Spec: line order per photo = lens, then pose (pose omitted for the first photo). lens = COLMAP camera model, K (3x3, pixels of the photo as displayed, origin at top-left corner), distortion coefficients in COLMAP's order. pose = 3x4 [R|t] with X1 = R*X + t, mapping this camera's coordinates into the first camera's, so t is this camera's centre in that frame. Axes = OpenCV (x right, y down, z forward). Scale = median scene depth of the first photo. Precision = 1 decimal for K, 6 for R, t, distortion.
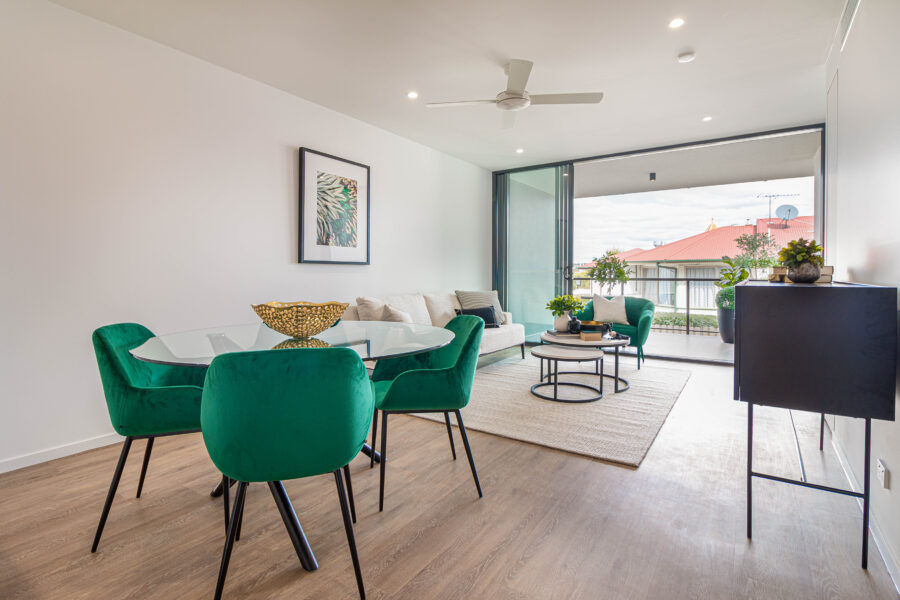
lens RADIAL K [[462.3, 0, 449.9], [0, 462.3, 276.1], [0, 0, 1]] dist [0.000160, -0.001463]
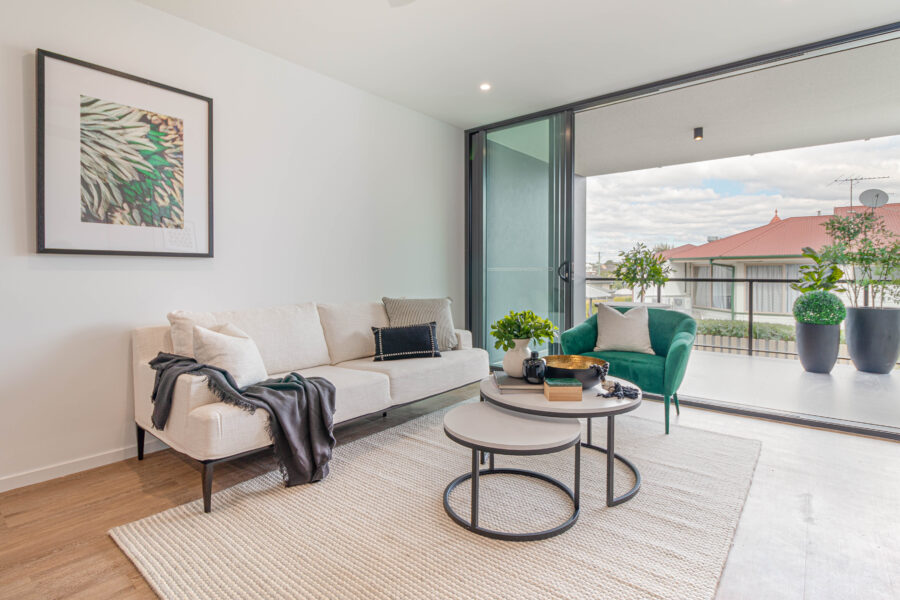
lens RADIAL K [[462.3, 0, 449.9], [0, 462.3, 276.1], [0, 0, 1]] dist [0.000160, -0.001463]
pose [[0.995459, 0.000305, -0.095189, 0.172834], [-0.000174, 0.999999, 0.001386, -0.000535], [0.095189, -0.001363, 0.995458, 0.353699]]
